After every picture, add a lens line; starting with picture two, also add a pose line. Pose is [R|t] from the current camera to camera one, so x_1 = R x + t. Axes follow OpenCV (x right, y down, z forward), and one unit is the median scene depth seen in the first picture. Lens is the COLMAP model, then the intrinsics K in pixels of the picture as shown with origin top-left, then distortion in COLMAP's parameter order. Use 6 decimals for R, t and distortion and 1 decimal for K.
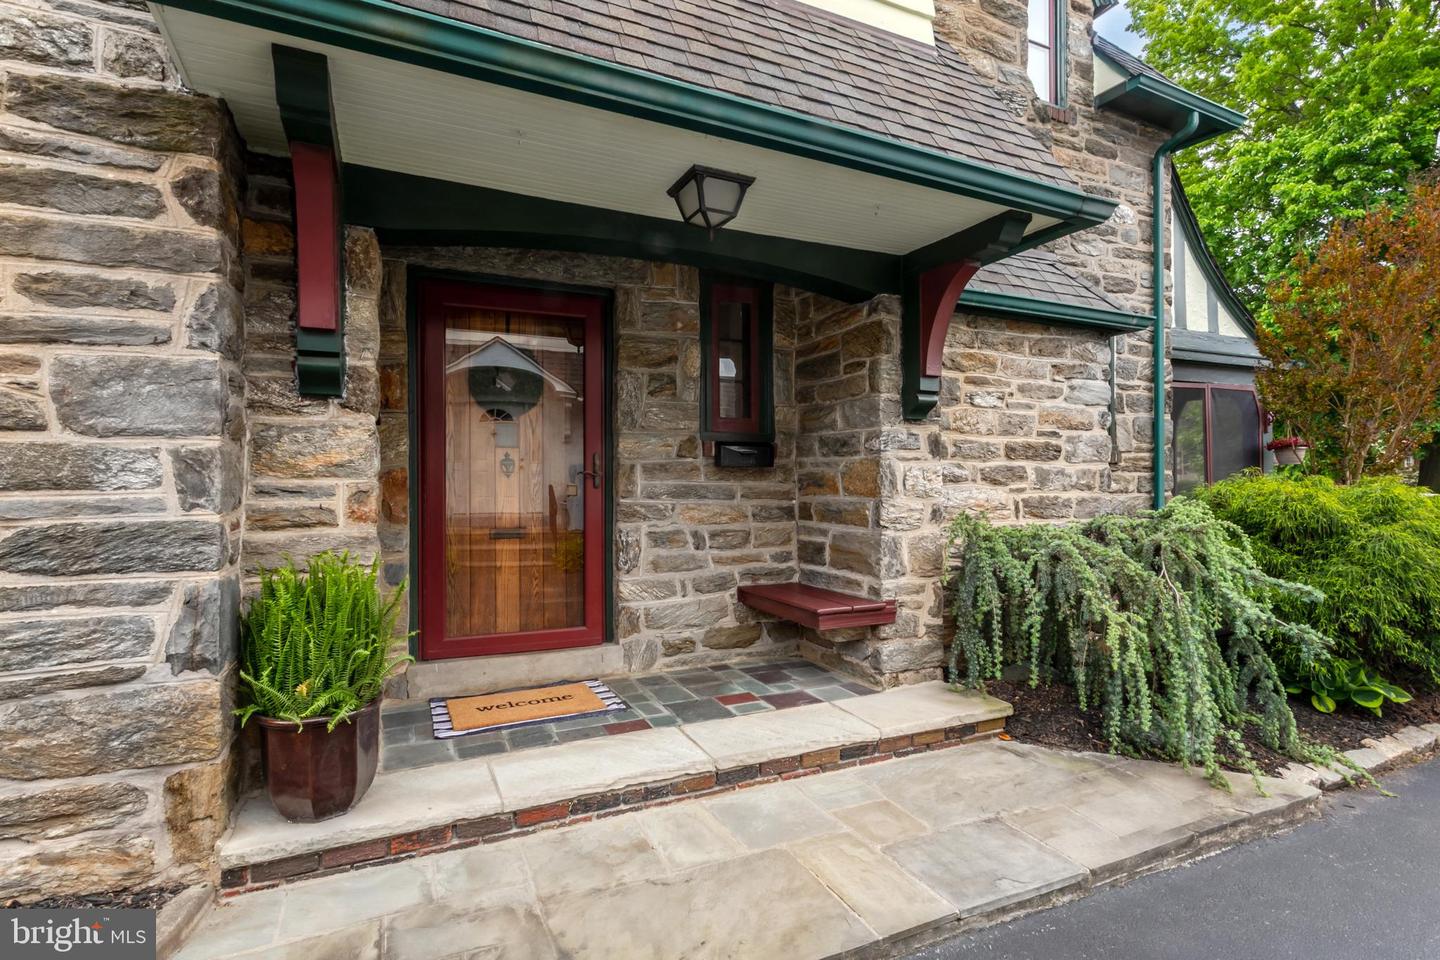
lens RADIAL K [[686.2, 0, 719.5], [0, 686.2, 481.7], [0, 0, 1]] dist [0.001578, 0.000763]
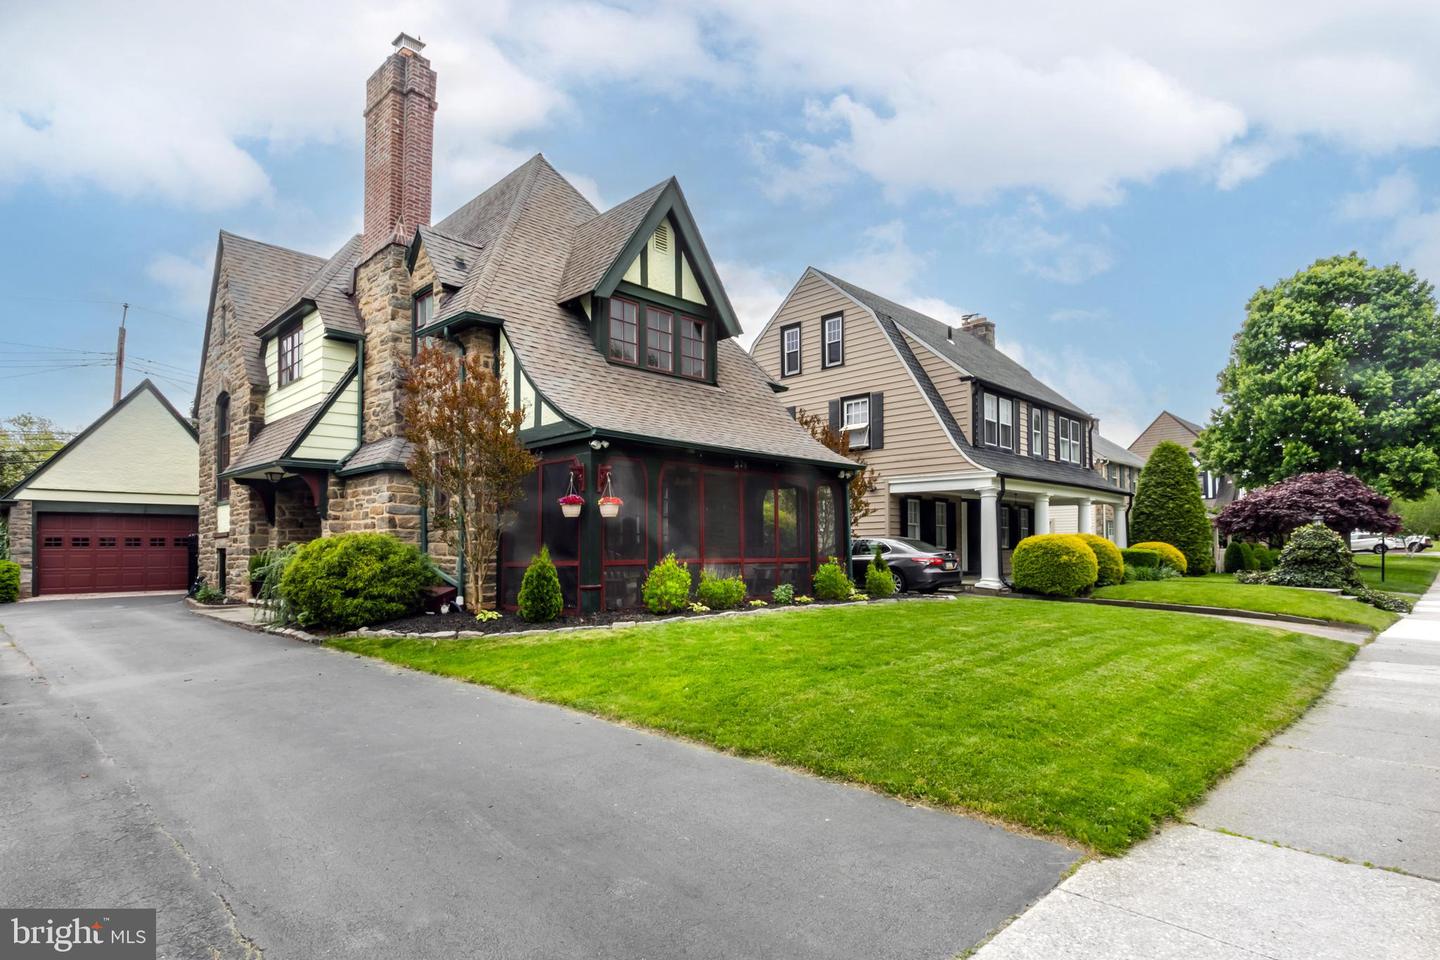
lens RADIAL K [[773.0, 0, 707.5], [0, 773.0, 533.9], [0, 0, 1]] dist [-0.000291, -0.000303]
pose [[0.340272, -0.021826, -0.940074, 4.167461], [0.009286, 0.999760, -0.019851, 0.062804], [0.940281, -0.001975, 0.340393, 1.434041]]
